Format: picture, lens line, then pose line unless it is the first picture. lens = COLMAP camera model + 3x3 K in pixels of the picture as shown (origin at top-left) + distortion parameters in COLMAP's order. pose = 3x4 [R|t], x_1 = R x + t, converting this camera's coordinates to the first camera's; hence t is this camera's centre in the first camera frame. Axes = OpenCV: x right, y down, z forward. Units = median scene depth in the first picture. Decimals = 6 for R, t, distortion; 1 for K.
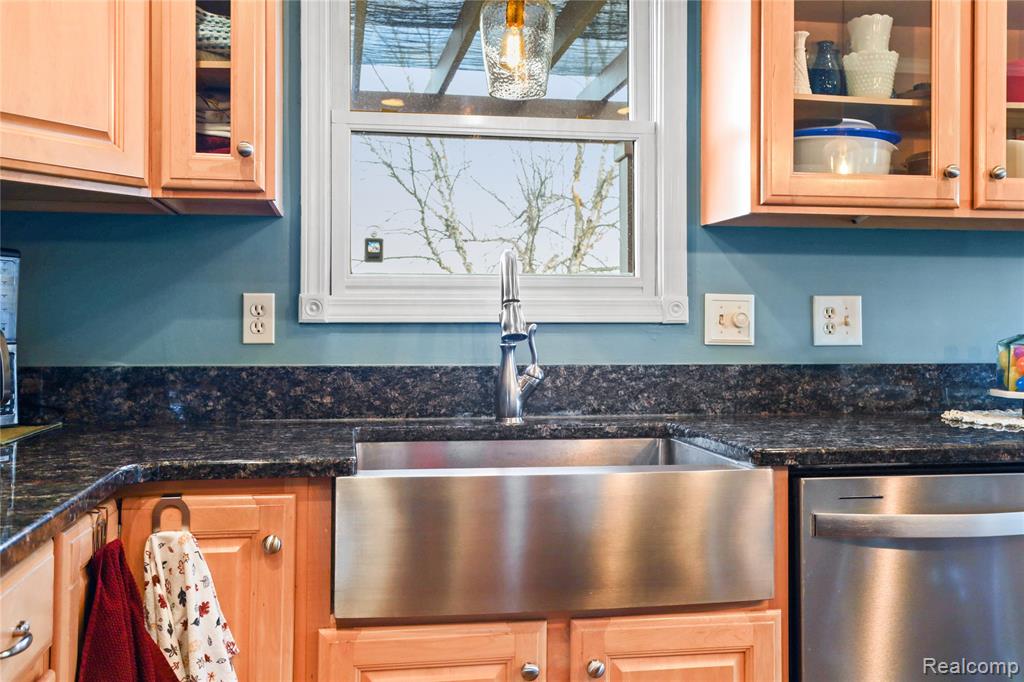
lens RADIAL K [[988.3, 0, 512.0], [0, 988.3, 341.0], [0, 0, 1]] dist [0.009535, 0.005749]
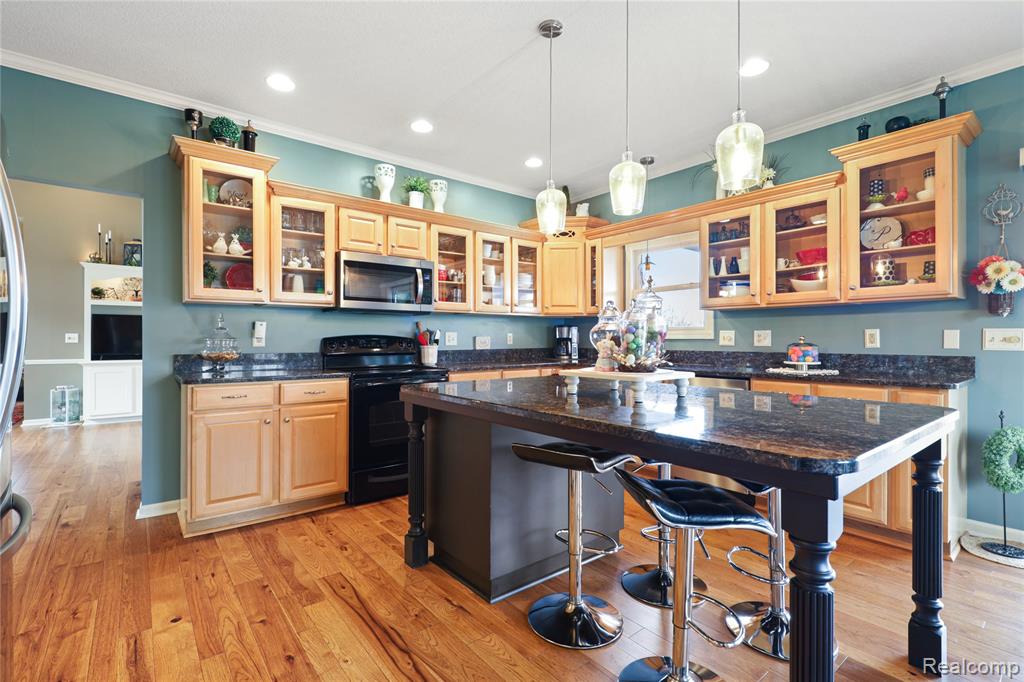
lens RADIAL K [[467.9, 0, 513.3], [0, 467.9, 338.0], [0, 0, 1]] dist [-0.001086, -0.000744]
pose [[0.485293, -0.001559, -0.874350, 1.406842], [-0.014847, 0.999840, -0.010023, 0.005872], [0.874226, 0.017845, 0.485192, -0.472931]]
